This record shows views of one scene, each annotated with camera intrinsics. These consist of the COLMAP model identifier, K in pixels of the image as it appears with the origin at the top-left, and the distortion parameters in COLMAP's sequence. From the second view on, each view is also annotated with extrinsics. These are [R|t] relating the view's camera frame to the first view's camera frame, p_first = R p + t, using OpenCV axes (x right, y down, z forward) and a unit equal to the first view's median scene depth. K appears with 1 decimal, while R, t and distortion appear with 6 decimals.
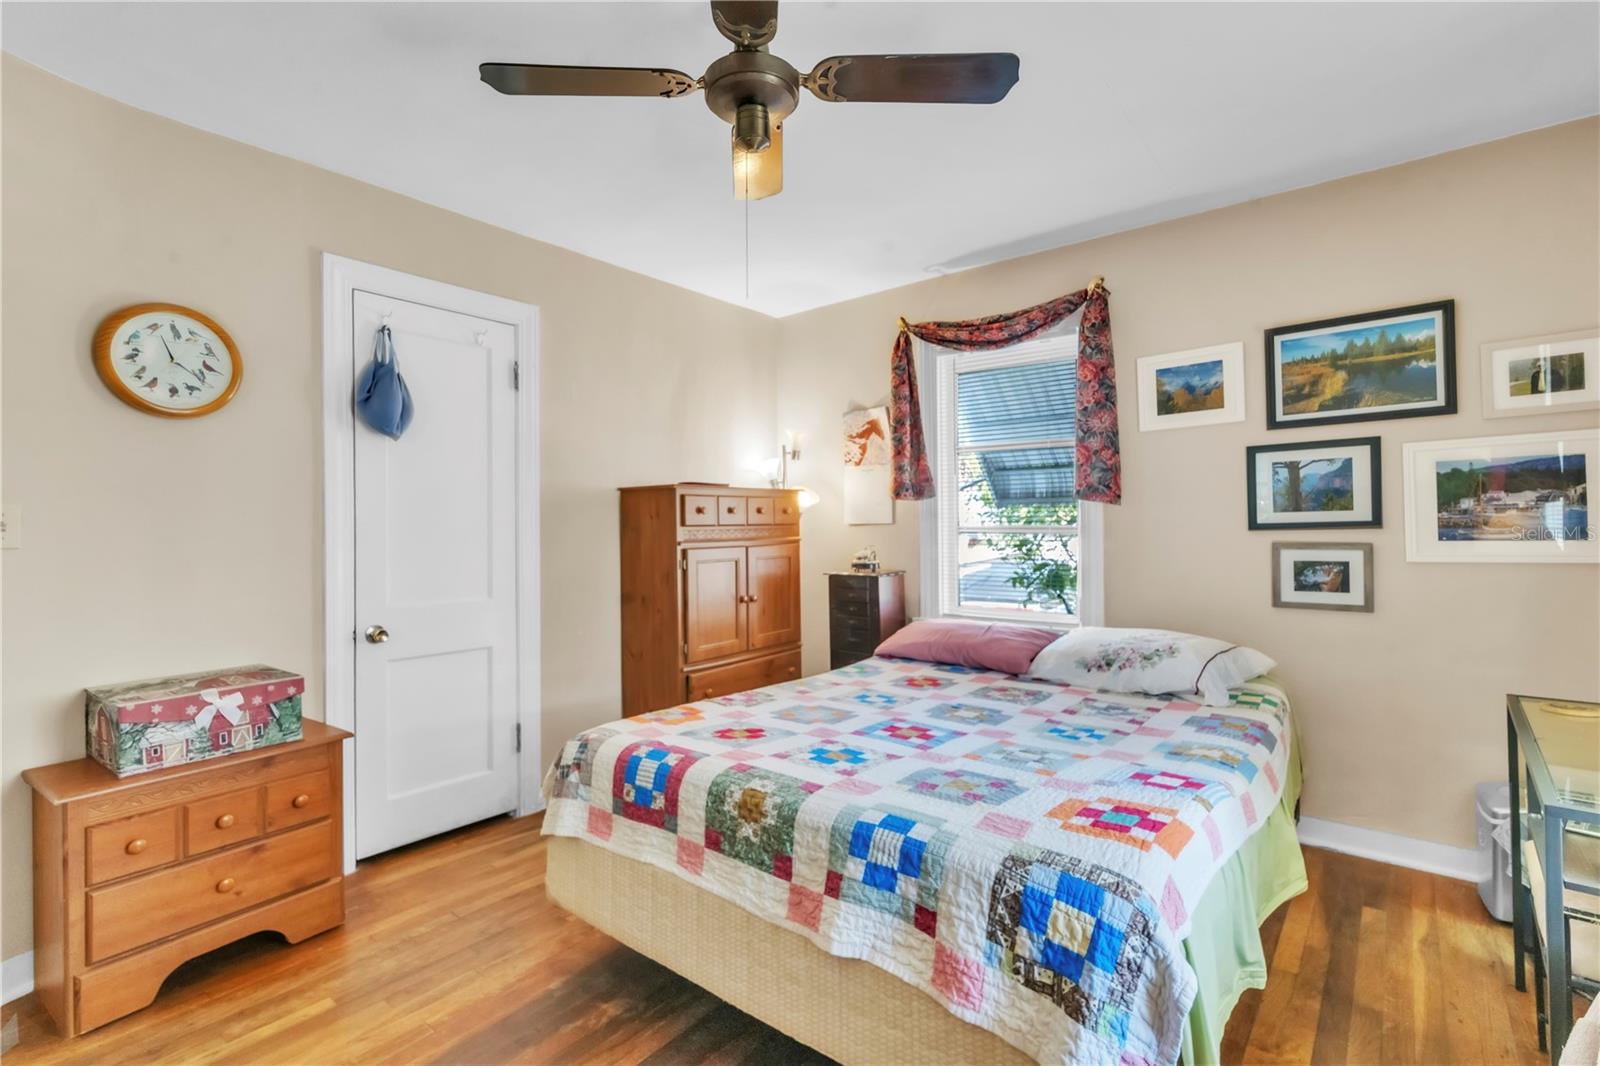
lens RADIAL K [[735.6, 0, 797.4], [0, 735.6, 527.1], [0, 0, 1]] dist [0.008267, 0.000189]
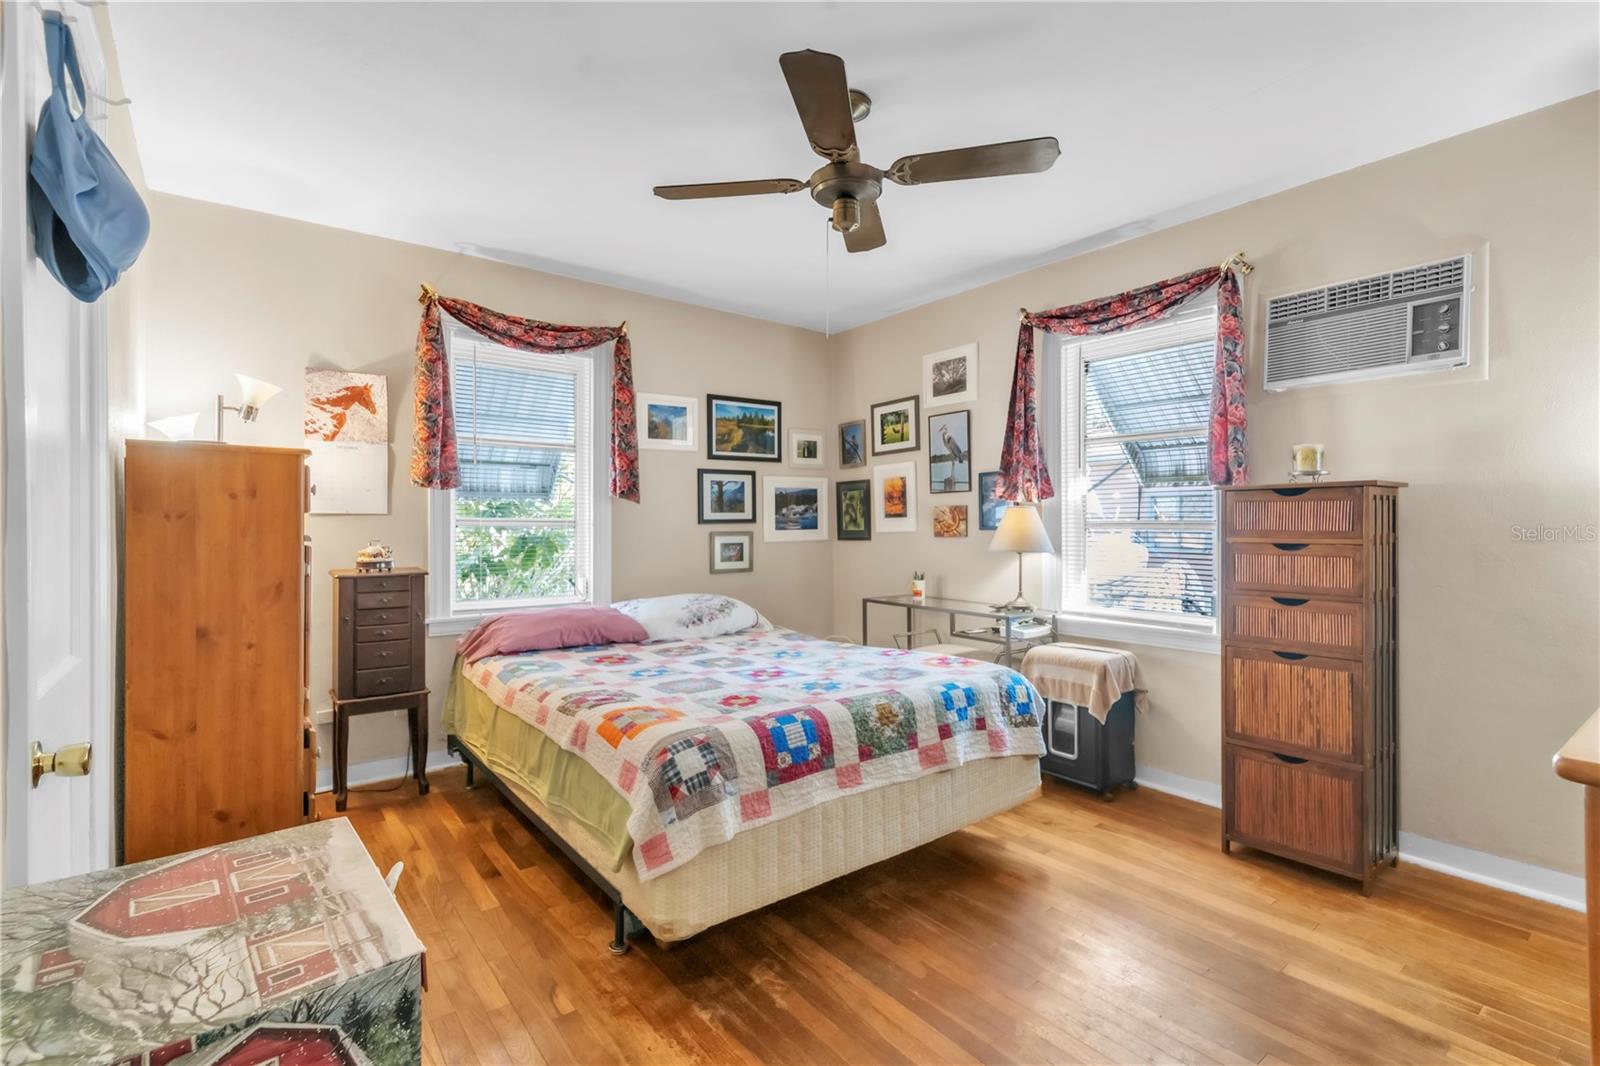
lens RADIAL K [[735.6, 0, 797.0], [0, 735.6, 528.2], [0, 0, 1]] dist [0.008267, 0.000189]
pose [[0.224647, 0.001162, 0.974440, -0.868466], [-0.006191, 0.999981, 0.000235, 0.012321], [-0.974421, -0.006086, 0.224650, 0.499759]]
